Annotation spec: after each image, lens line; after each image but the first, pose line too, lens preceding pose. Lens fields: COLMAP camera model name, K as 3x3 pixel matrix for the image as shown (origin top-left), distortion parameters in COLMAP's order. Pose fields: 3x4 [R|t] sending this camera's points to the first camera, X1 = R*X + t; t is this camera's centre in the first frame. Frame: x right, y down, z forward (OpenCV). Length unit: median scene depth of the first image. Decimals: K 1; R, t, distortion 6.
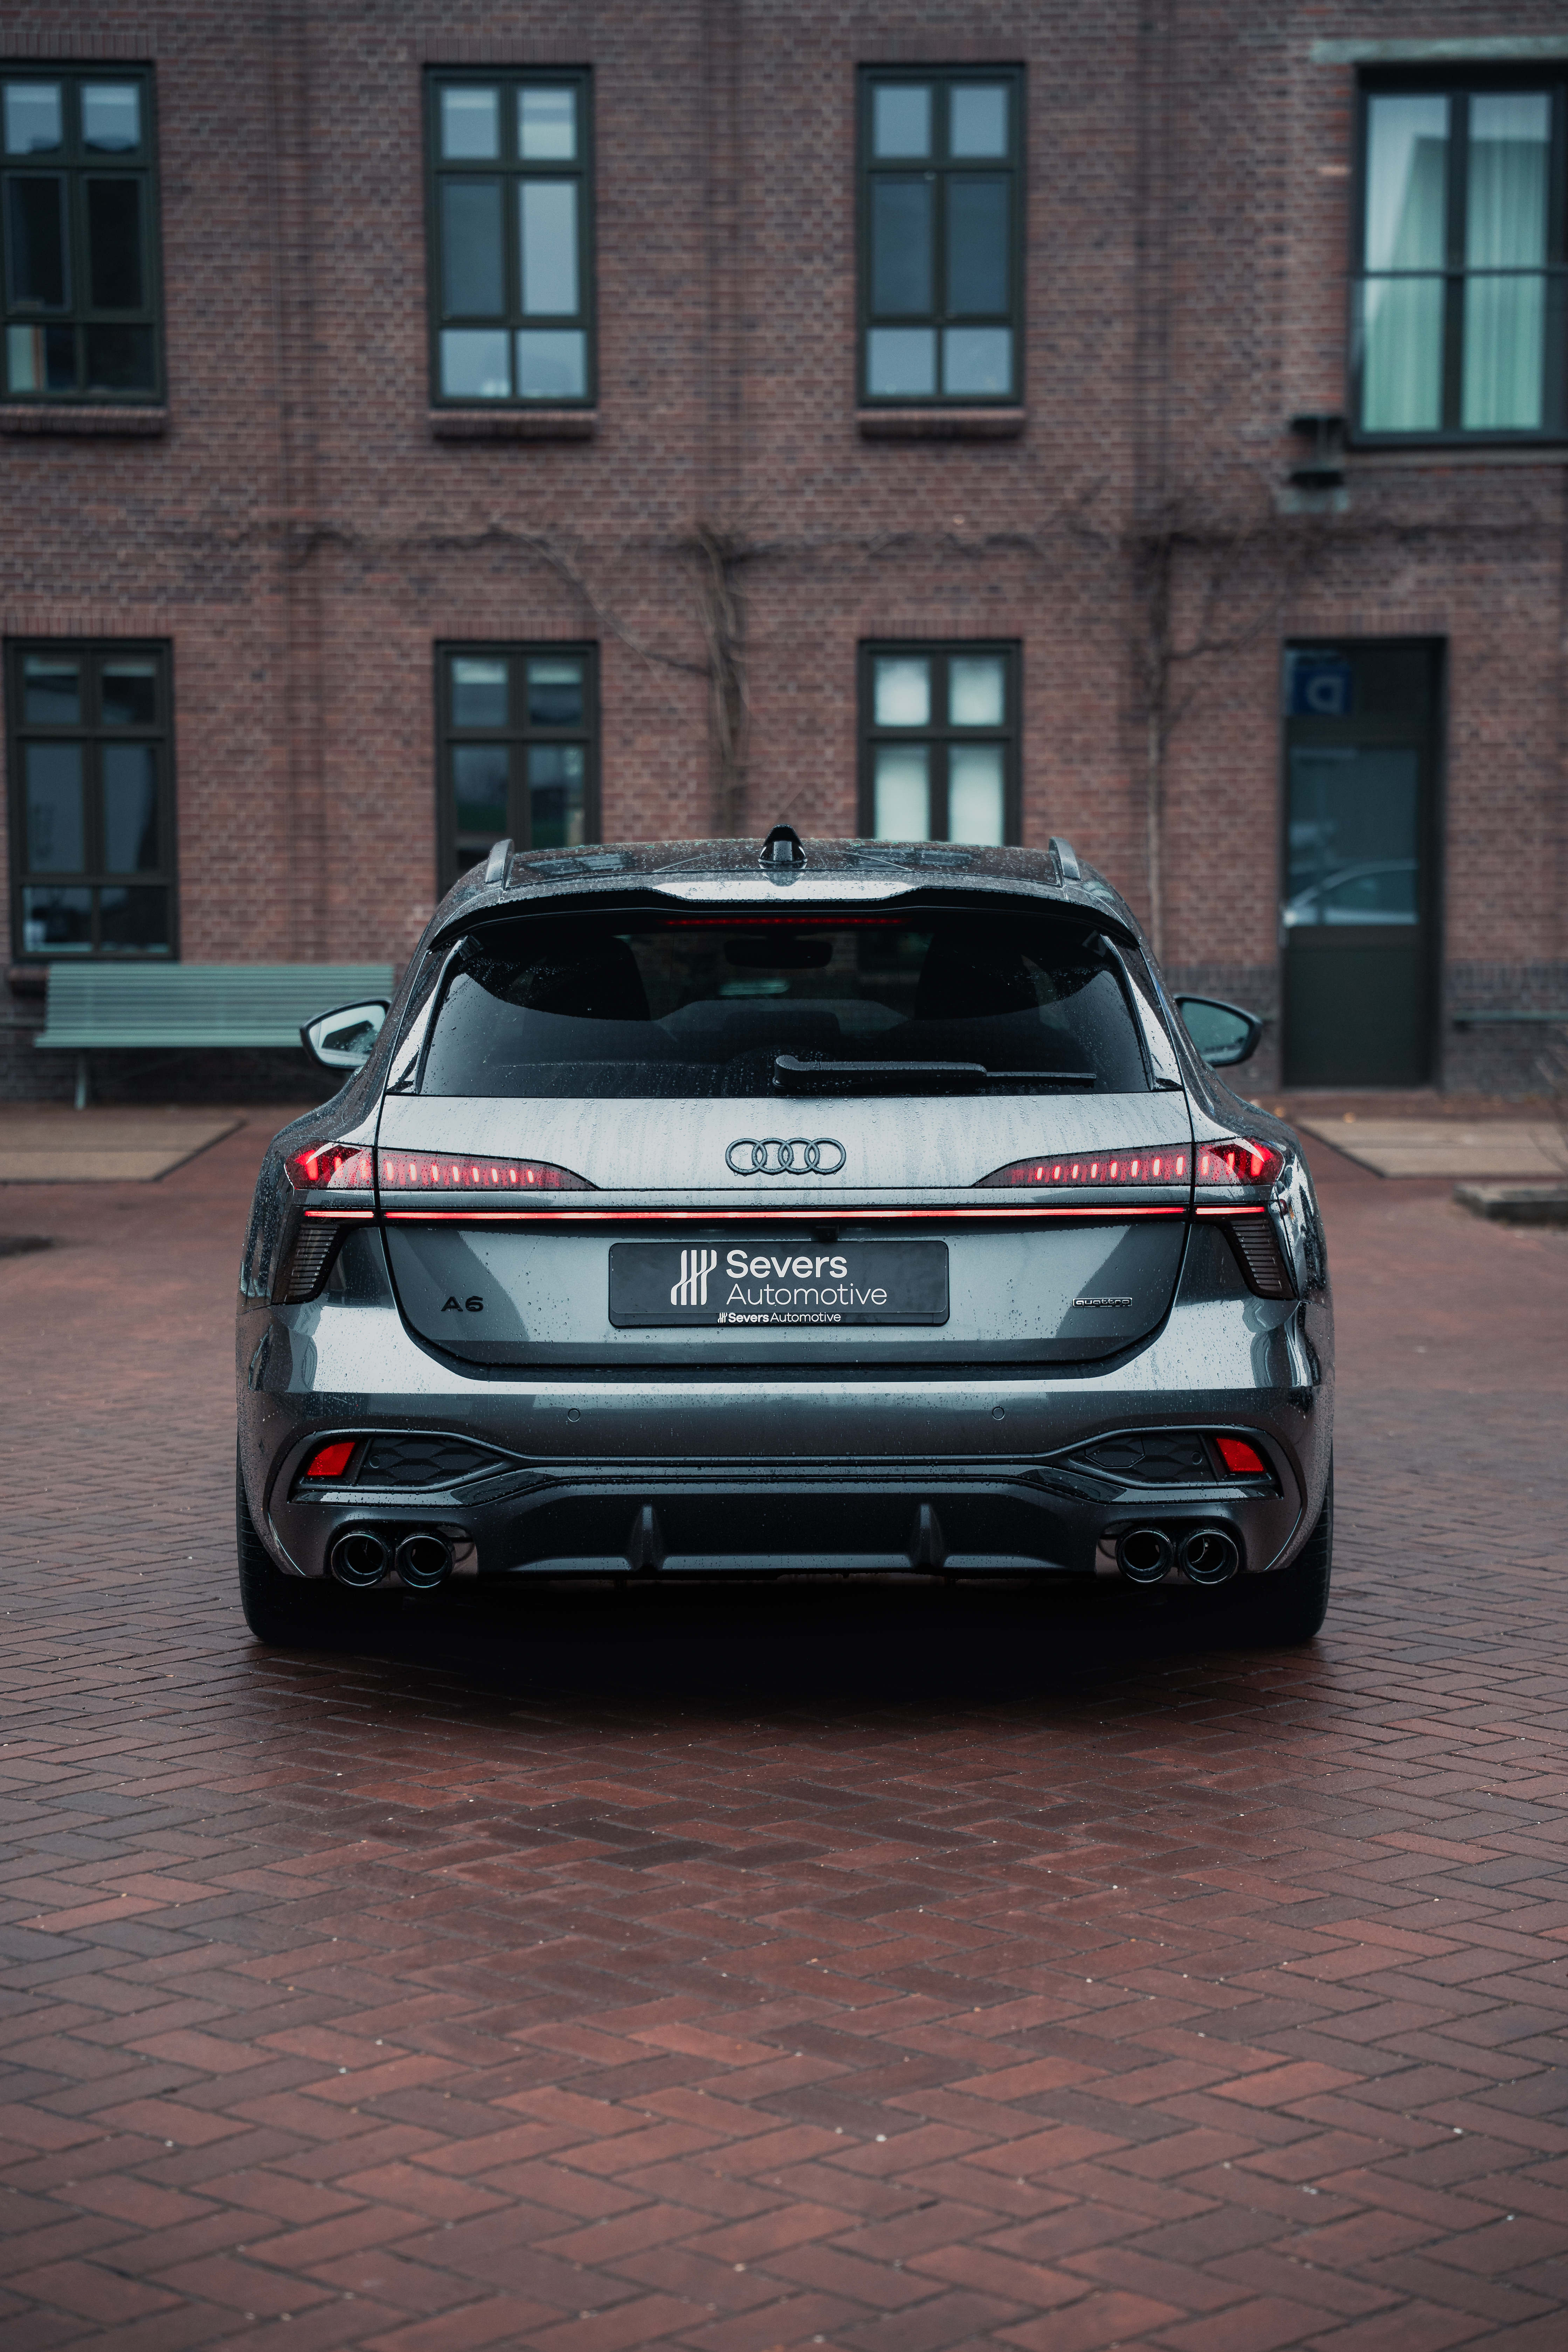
lens RADIAL K [[4606.4, 0, 785.1], [0, 4606.4, 1285.8], [0, 0, 1]] dist [0.348587, -0.388543]
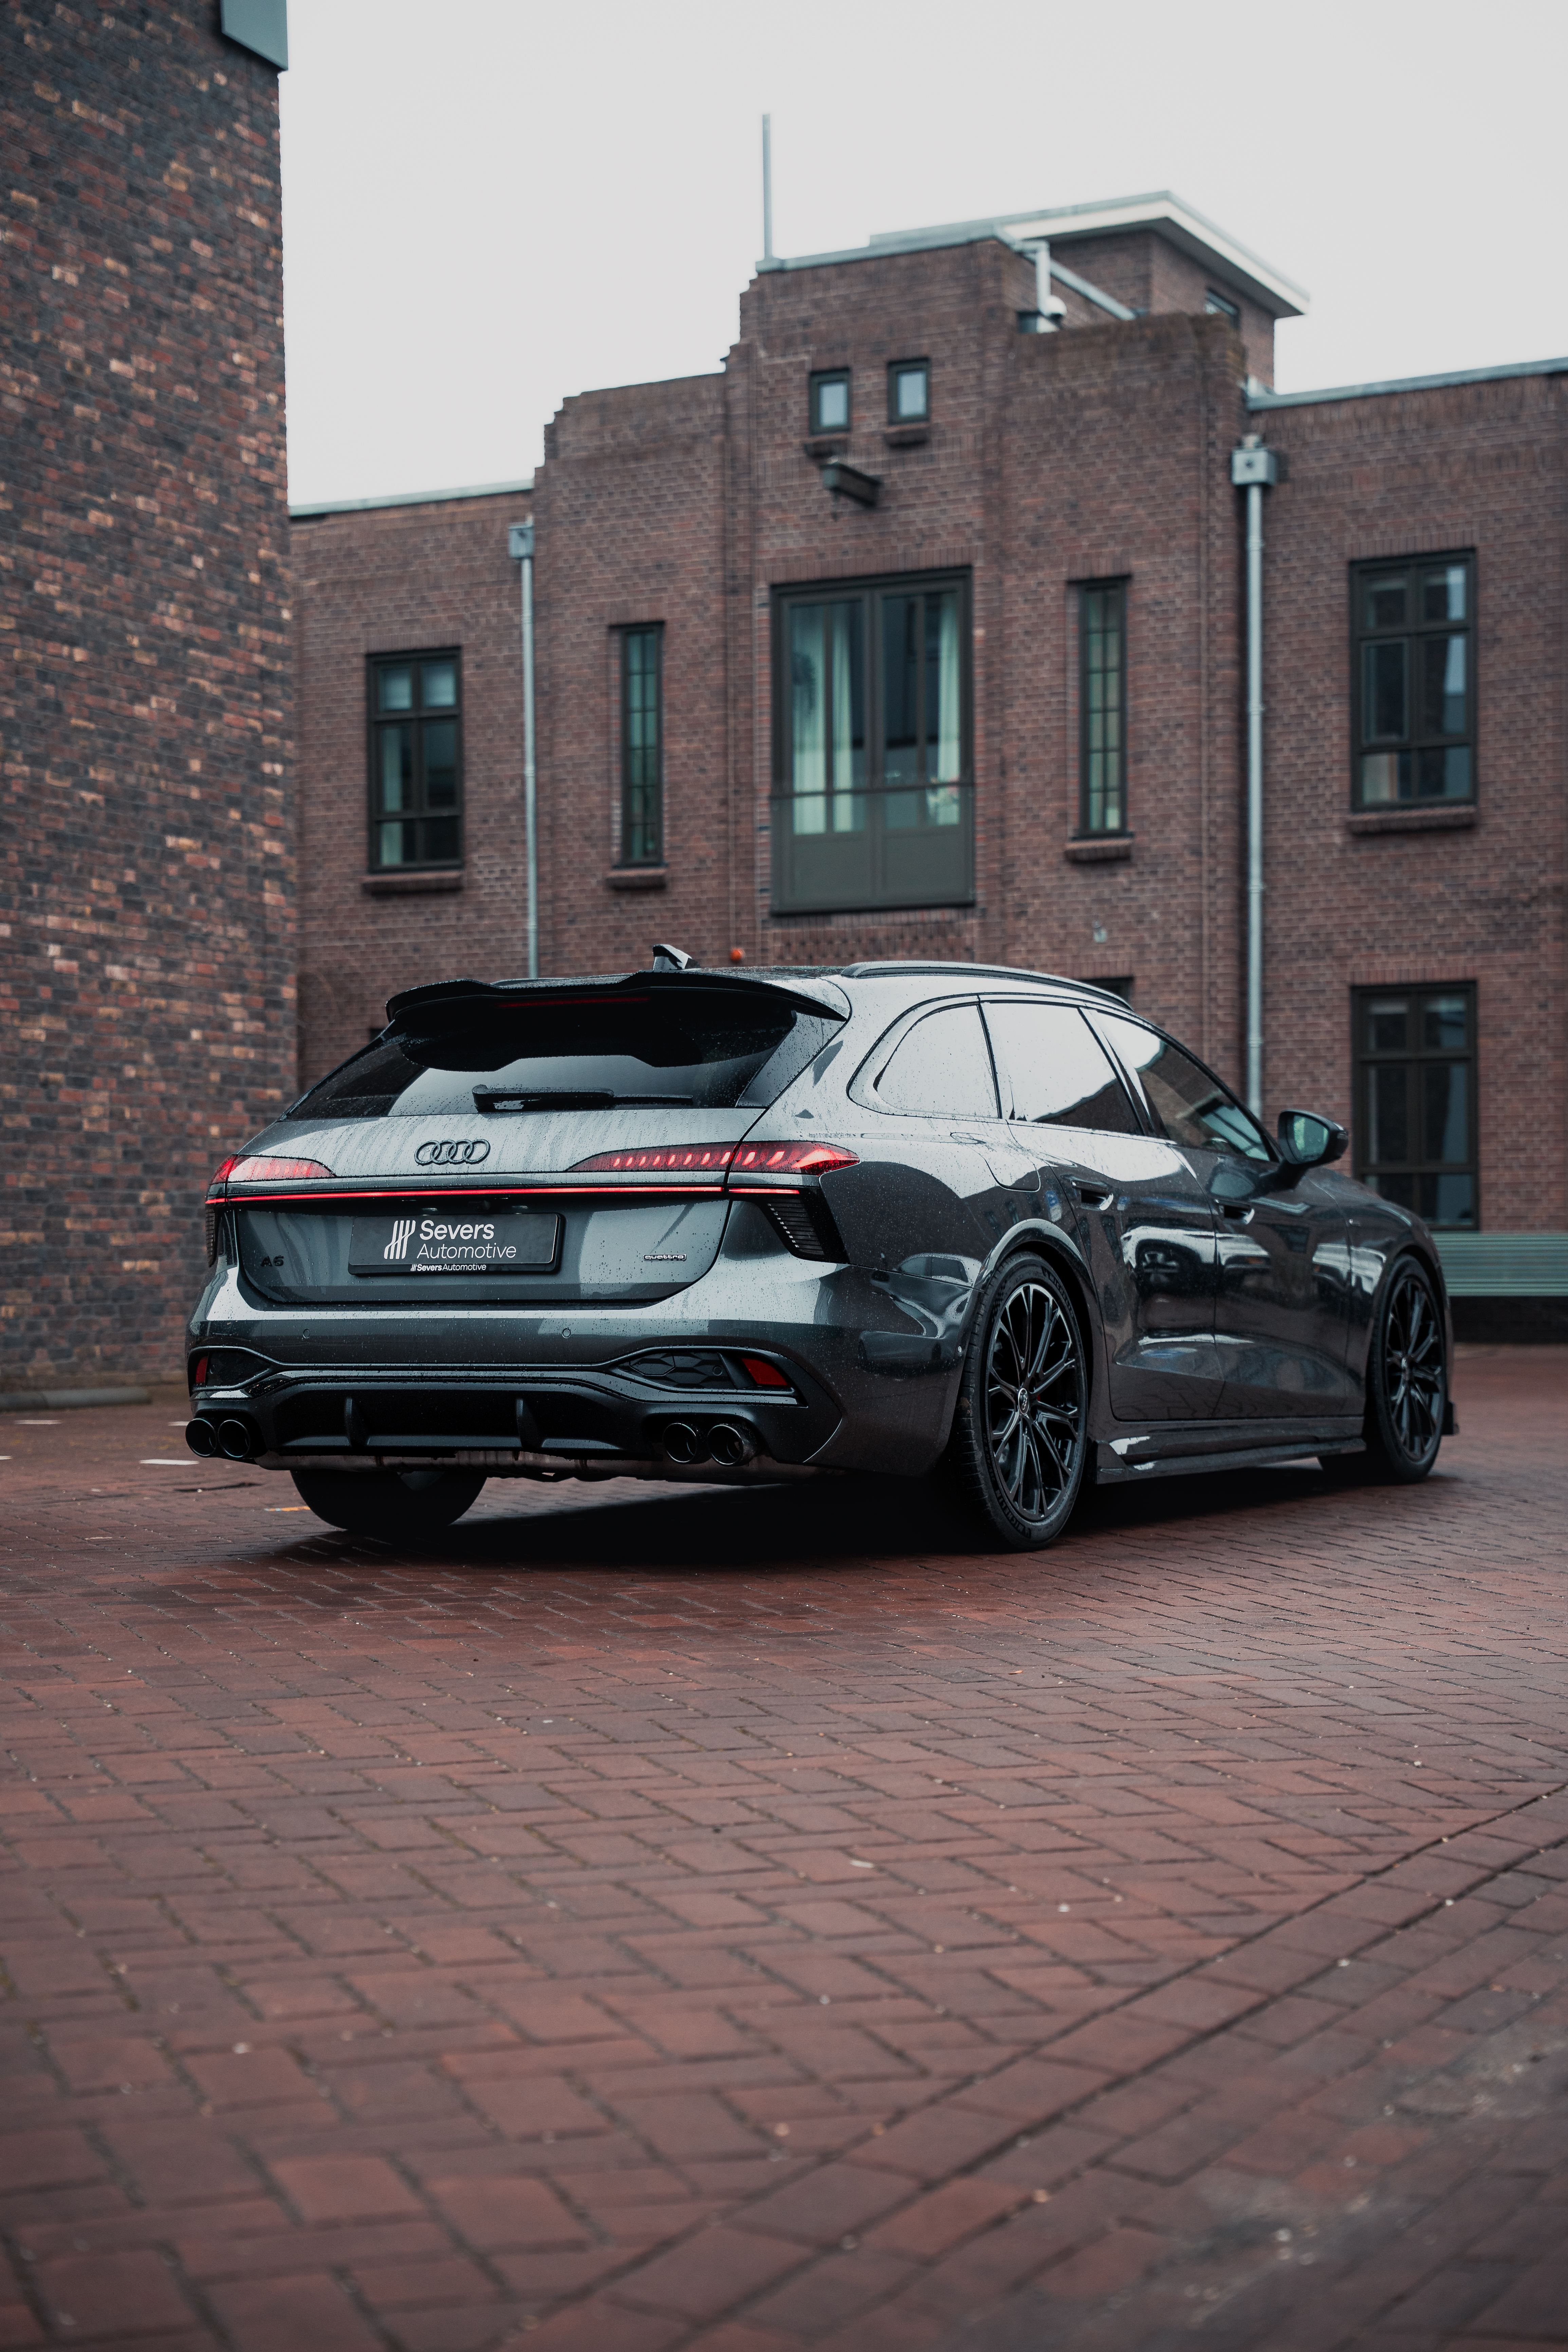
lens RADIAL K [[3692.8, 0, 784.0], [0, 3692.8, 1176.0], [0, 0, 1]] dist [0.286674, 0.036796]
pose [[0.900625, -0.014936, -0.434340, 0.141421], [-0.031036, 0.994647, -0.098558, 0.021238], [0.433487, 0.102244, 0.895341, 0.007633]]
